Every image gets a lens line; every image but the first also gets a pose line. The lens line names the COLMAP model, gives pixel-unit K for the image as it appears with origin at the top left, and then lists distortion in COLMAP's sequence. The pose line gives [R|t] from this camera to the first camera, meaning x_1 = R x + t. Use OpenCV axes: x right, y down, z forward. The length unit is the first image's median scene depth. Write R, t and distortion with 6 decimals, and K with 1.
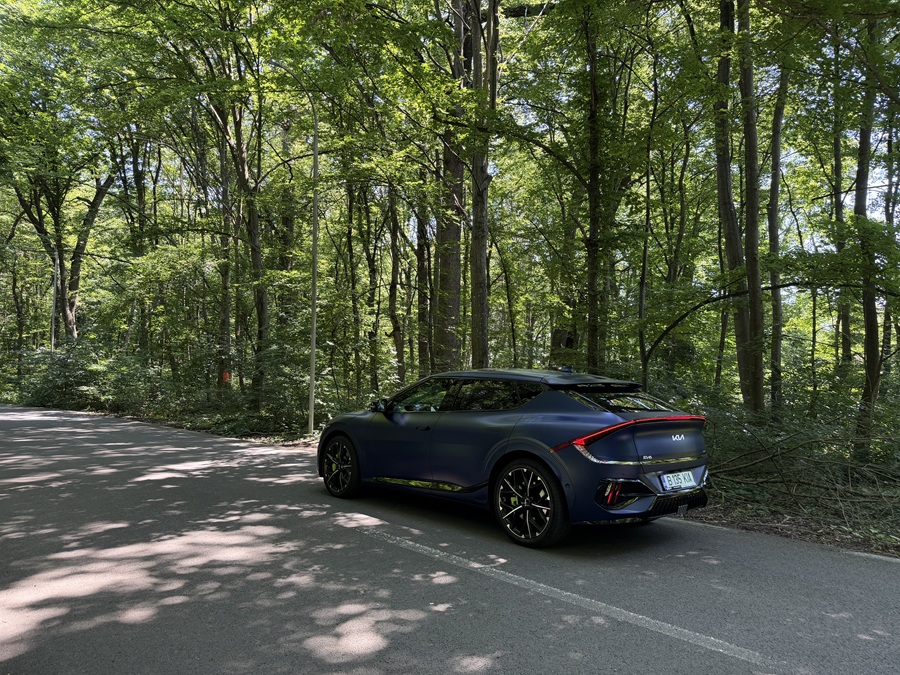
lens RADIAL K [[650.0, 0, 450.0], [0, 650.0, 337.5], [0, 0, 1]] dist [0.057230, -0.083928]
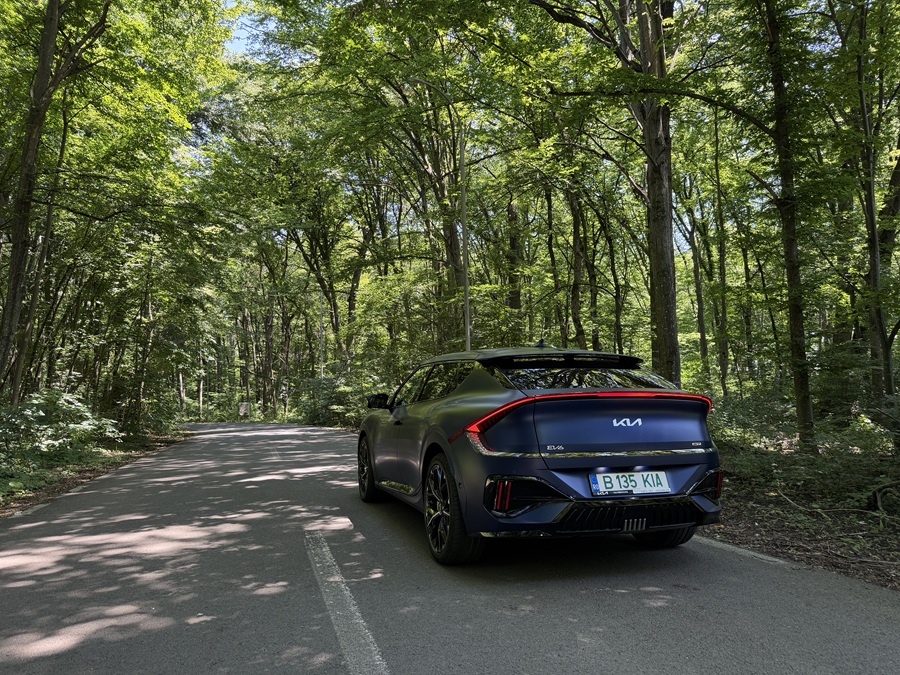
lens RADIAL K [[650.0, 0, 450.0], [0, 650.0, 337.5], [0, 0, 1]] dist [0.057230, -0.083928]
pose [[0.899476, -0.073780, -0.430696, 0.578650], [0.060332, 0.997172, -0.044821, 0.097075], [0.432785, 0.014331, 0.901383, 0.333226]]
